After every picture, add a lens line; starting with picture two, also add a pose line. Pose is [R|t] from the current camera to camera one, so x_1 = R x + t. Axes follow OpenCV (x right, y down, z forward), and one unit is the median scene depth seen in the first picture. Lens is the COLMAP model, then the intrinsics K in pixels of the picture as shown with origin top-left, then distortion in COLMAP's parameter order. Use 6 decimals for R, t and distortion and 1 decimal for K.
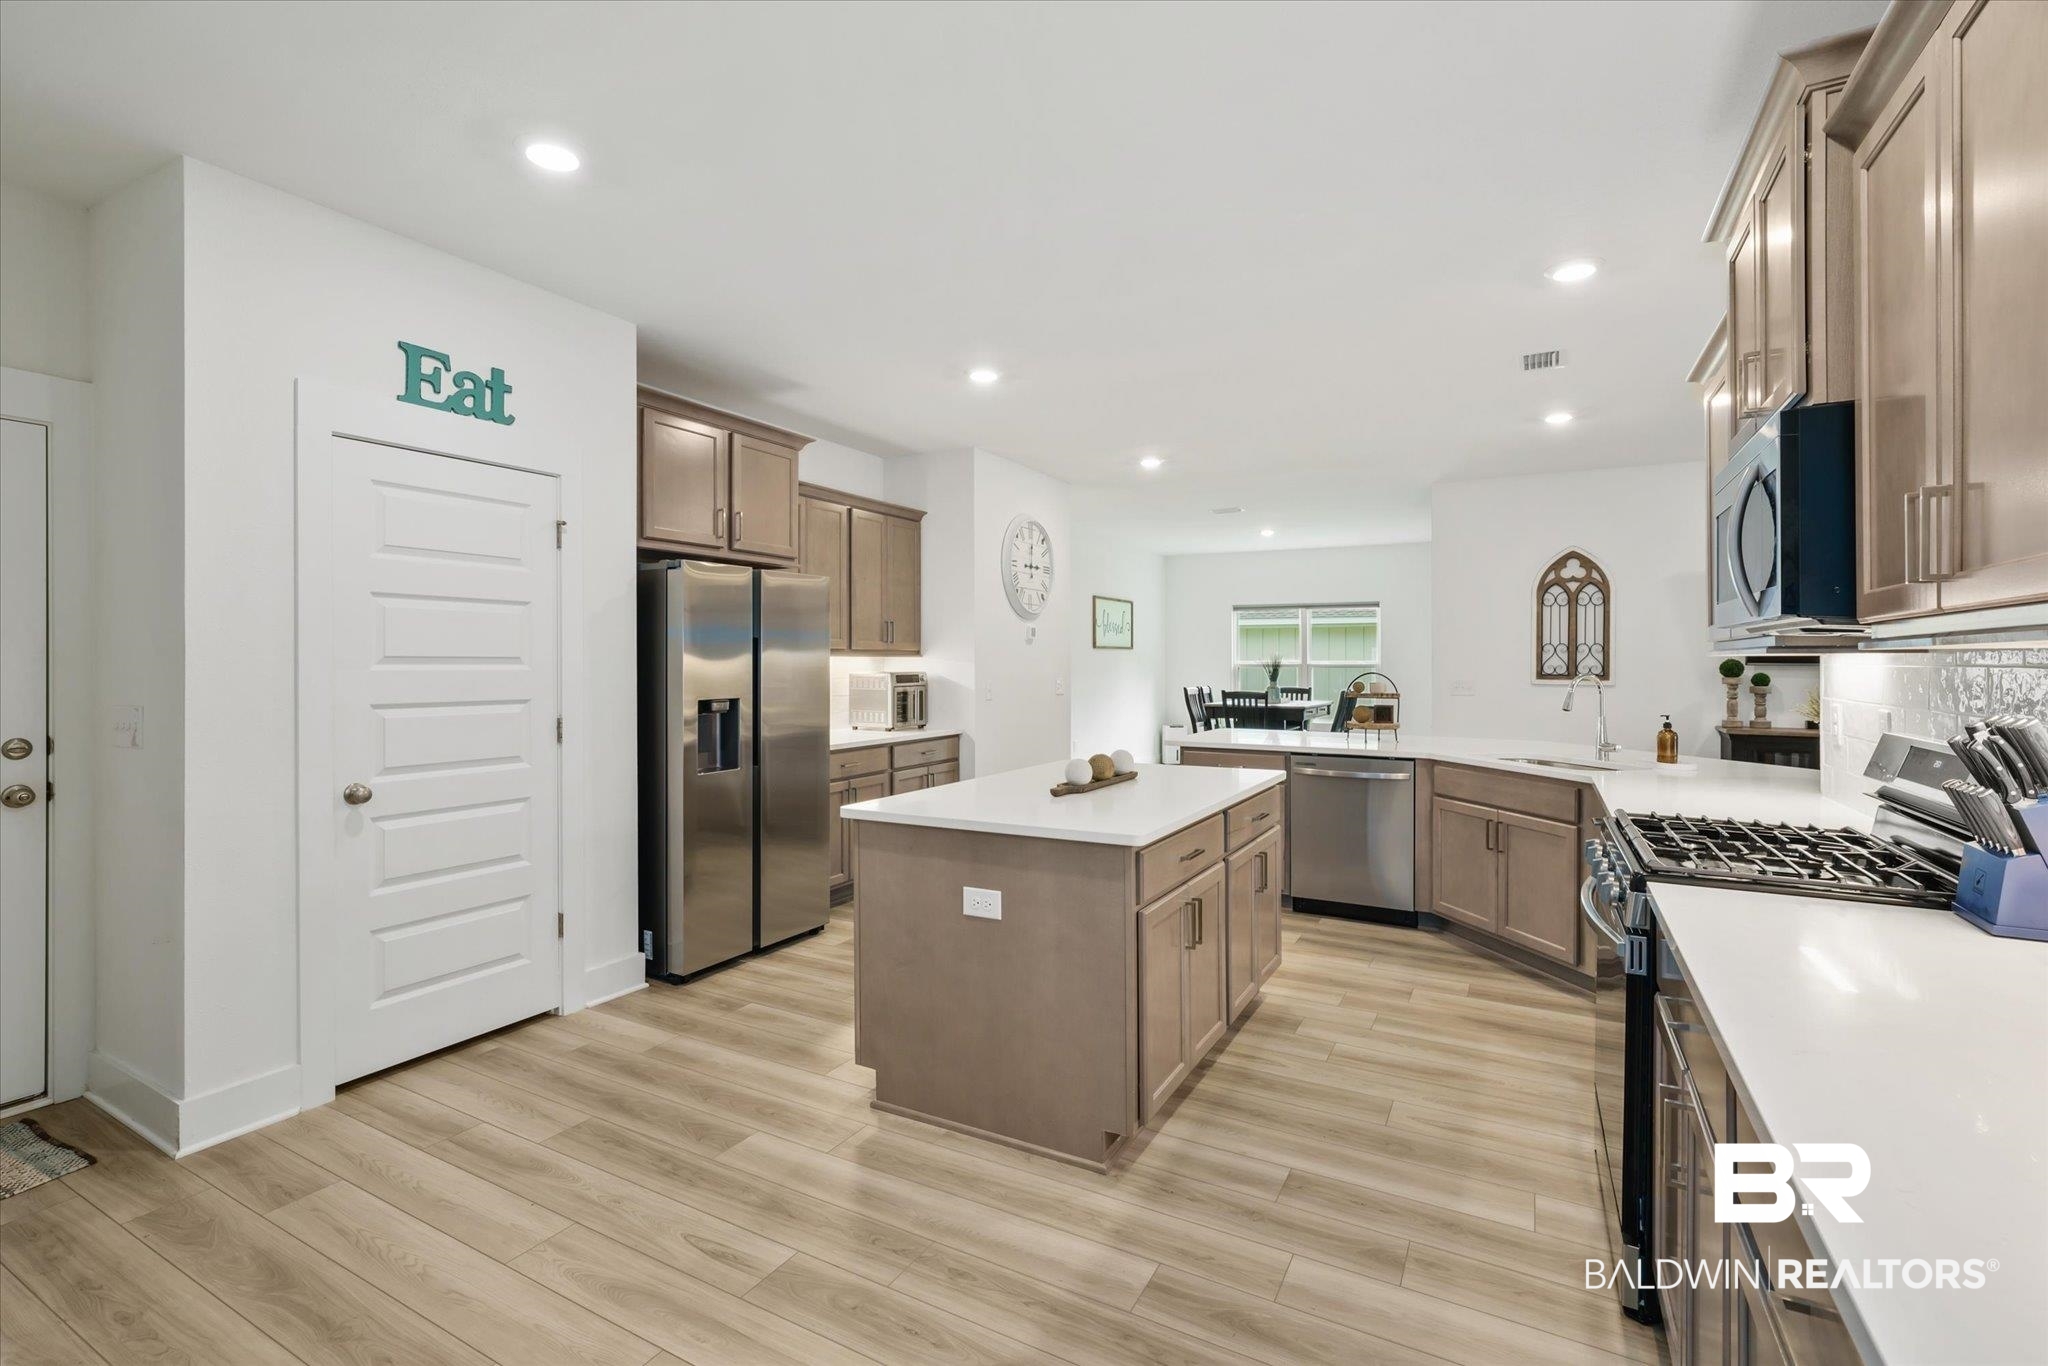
lens RADIAL K [[927.4, 0, 1024.7], [0, 927.4, 656.1], [0, 0, 1]] dist [0.001210, 0.000164]
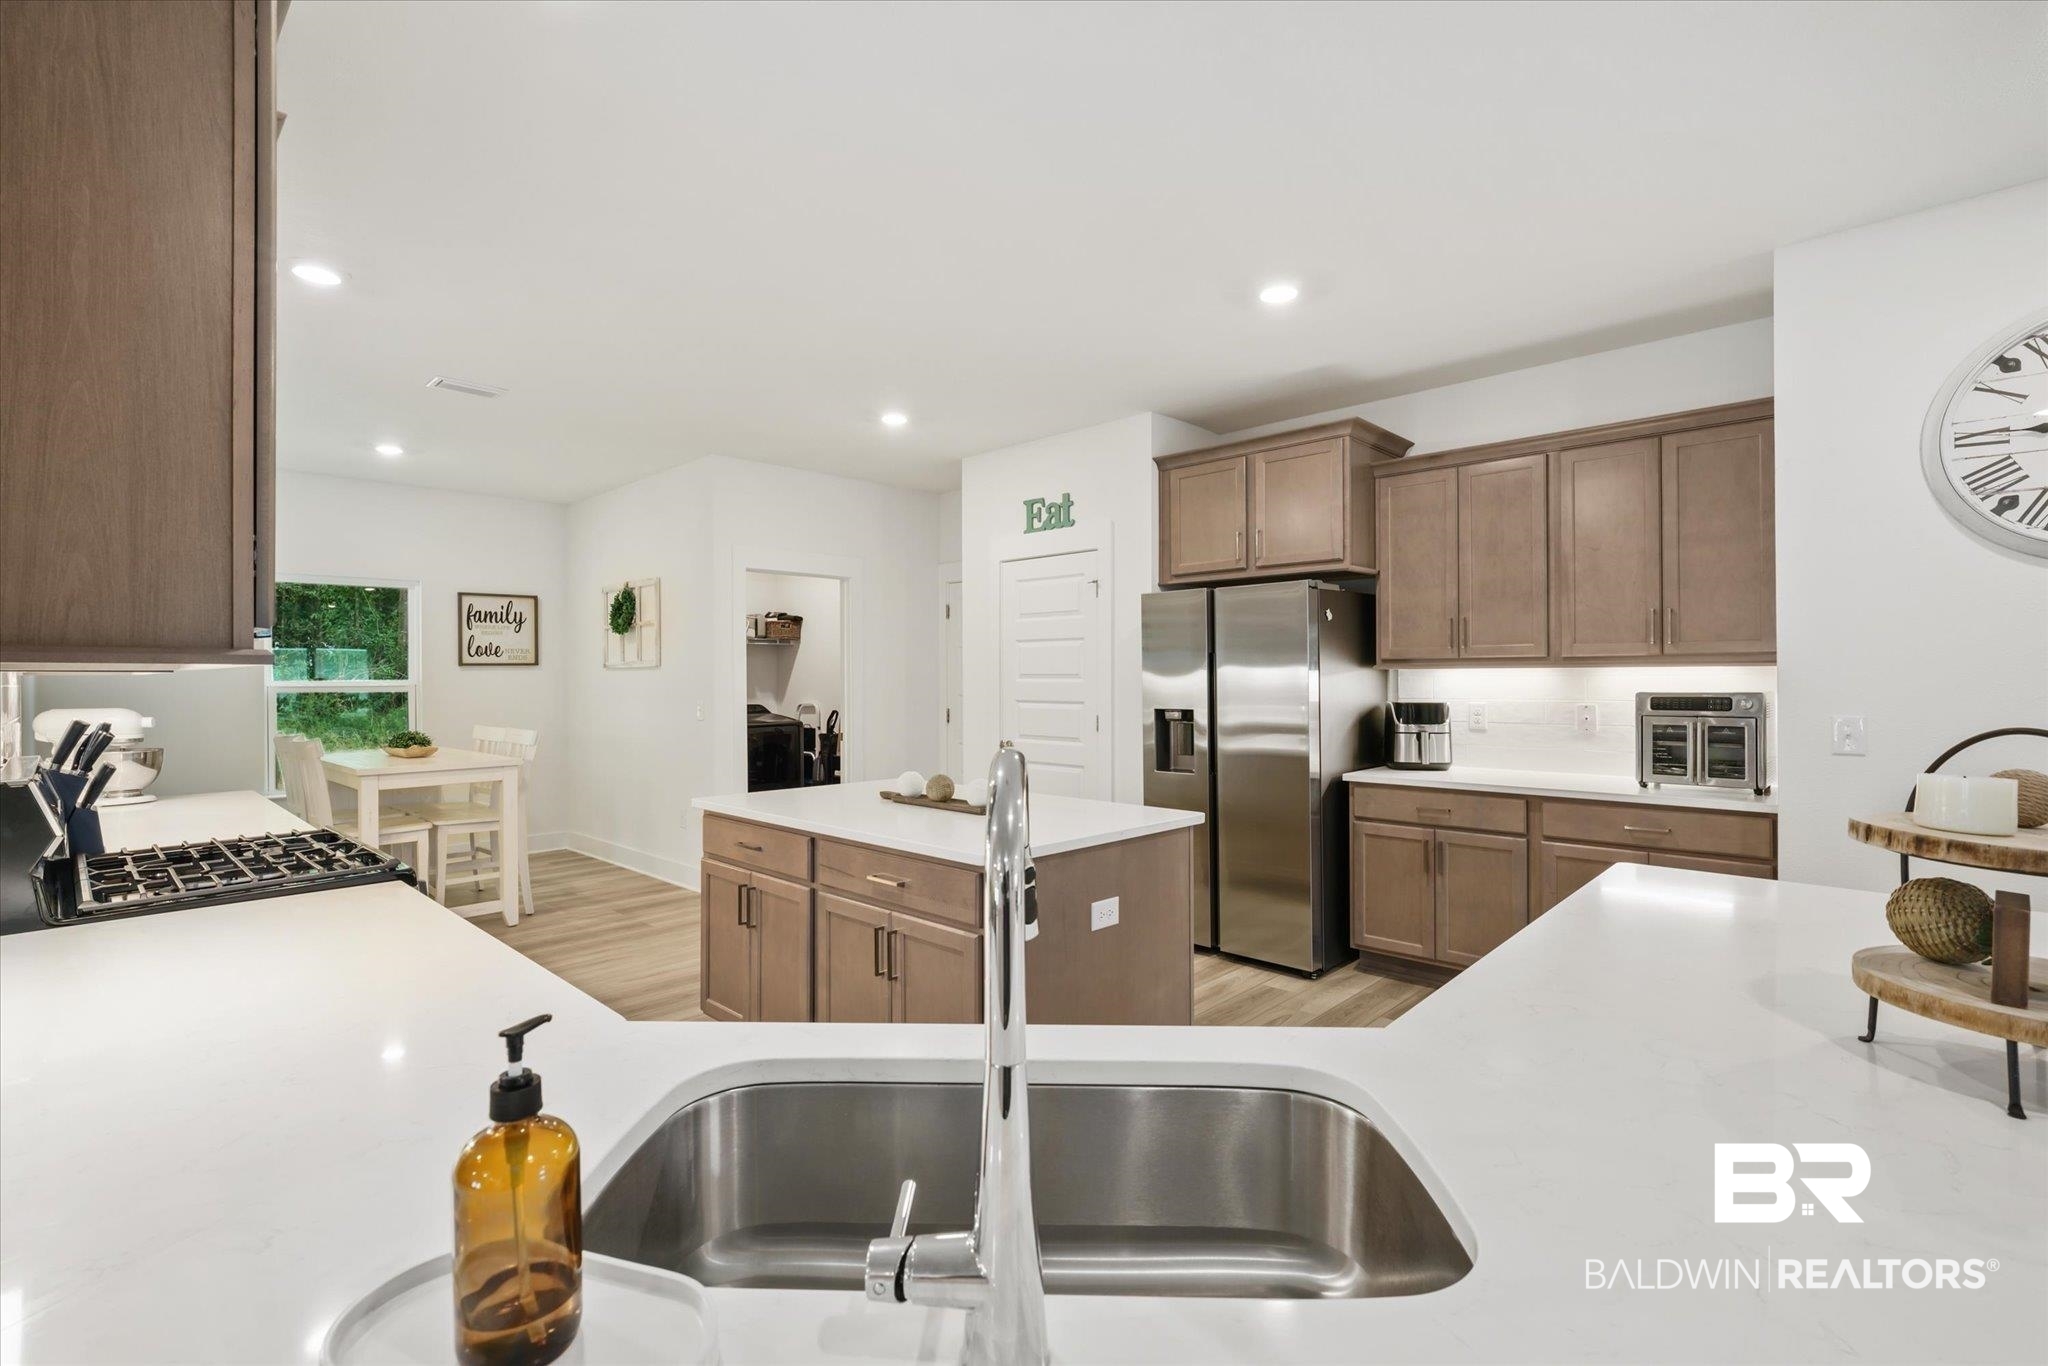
lens RADIAL K [[915.0, 0, 1018.8], [0, 915.0, 668.9], [0, 0, 1]] dist [-0.001218, 0.000440]
pose [[-0.260386, -0.007243, -0.965477, 0.521277], [0.009162, 0.999908, -0.009972, 0.003991], [0.965461, -0.011443, -0.260296, 0.713642]]
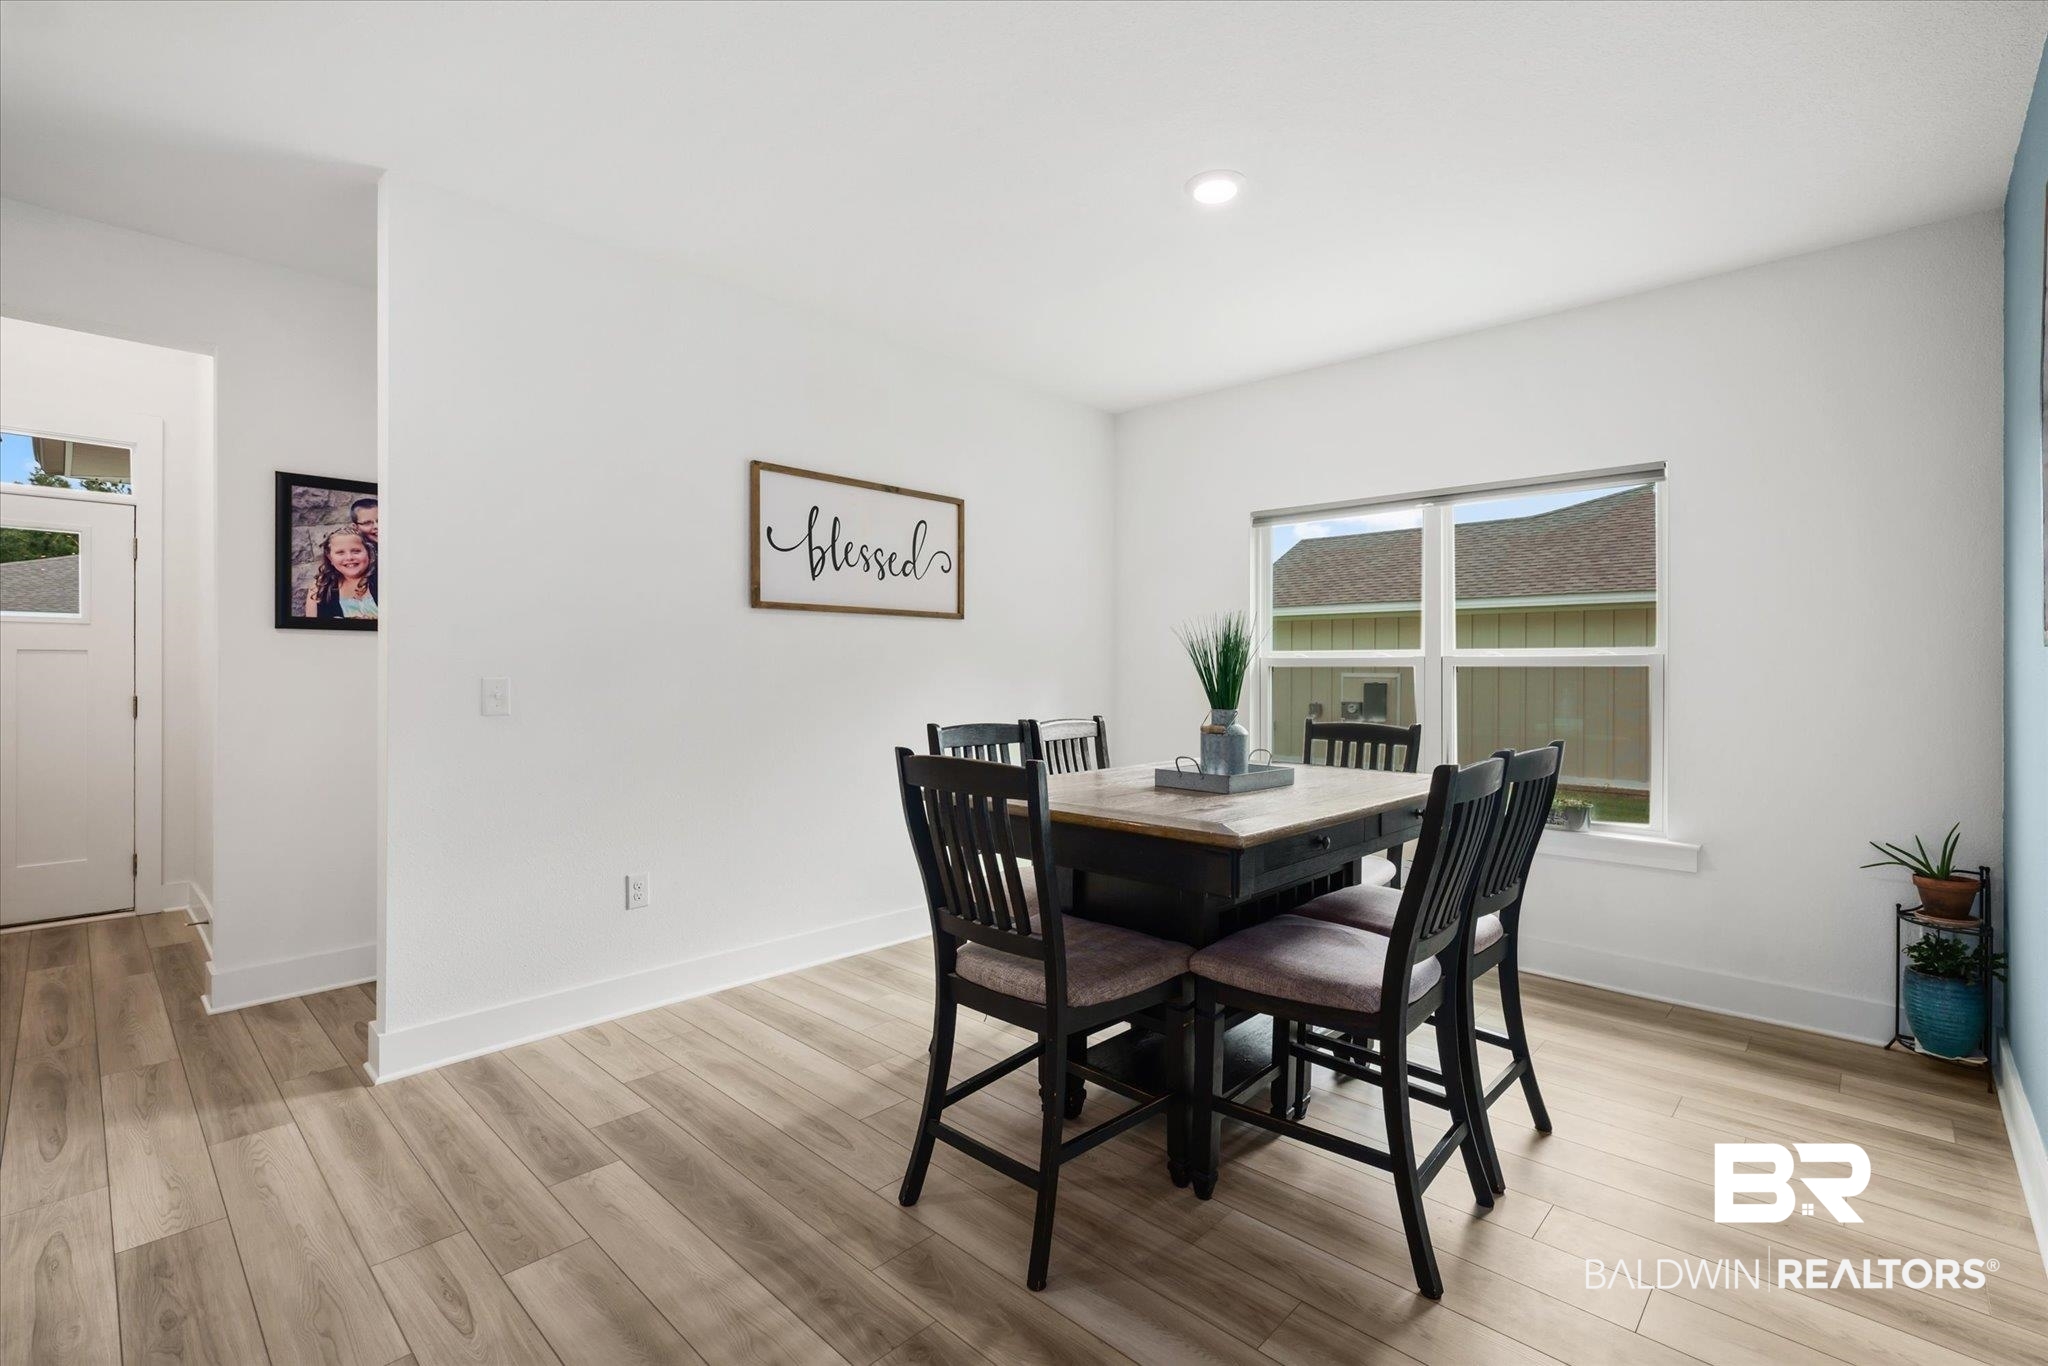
lens RADIAL K [[906.2, 0, 1023.2], [0, 906.2, 669.8], [0, 0, 1]] dist [-0.004081, 0.000083]
pose [[0.967430, 0.003149, -0.253118, 0.441332], [-0.000563, 0.999947, 0.010288, 0.019686], [0.253137, -0.009810, 0.967381, 1.136465]]
